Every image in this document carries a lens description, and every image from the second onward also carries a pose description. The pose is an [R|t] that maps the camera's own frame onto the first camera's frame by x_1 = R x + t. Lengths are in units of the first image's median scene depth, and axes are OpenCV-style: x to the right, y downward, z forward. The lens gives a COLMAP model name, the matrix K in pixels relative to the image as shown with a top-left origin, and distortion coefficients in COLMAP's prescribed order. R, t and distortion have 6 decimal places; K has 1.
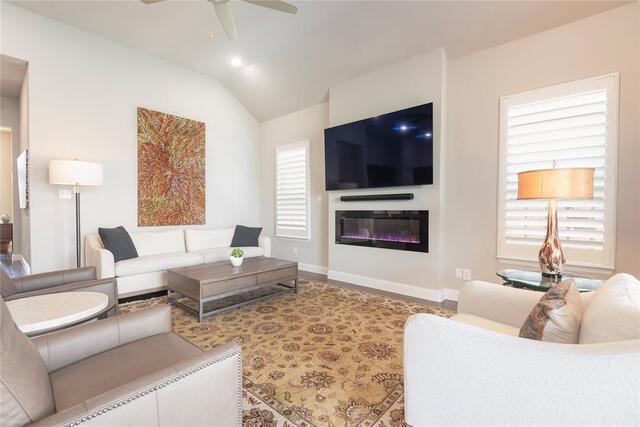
lens RADIAL K [[287.6, 0, 318.8], [0, 287.6, 212.4], [0, 0, 1]] dist [0.031155, -0.021503]
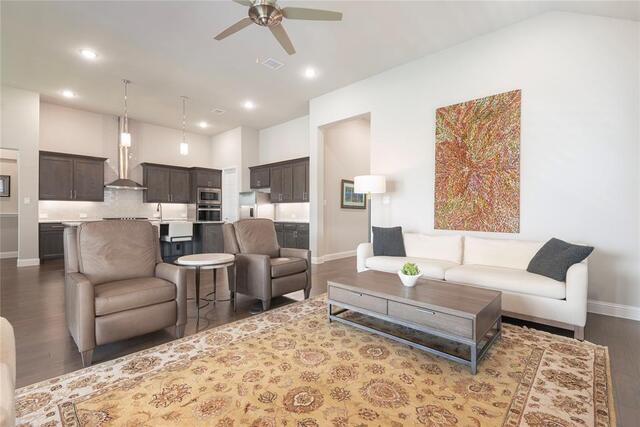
lens RADIAL K [[287.6, 0, 318.8], [0, 287.6, 212.4], [0, 0, 1]] dist [0.031155, -0.021503]
pose [[-0.027113, -0.001040, -0.999632, 0.446986], [-0.012699, 0.999919, -0.000696, -0.002889], [0.999552, 0.012675, -0.027125, 0.735244]]
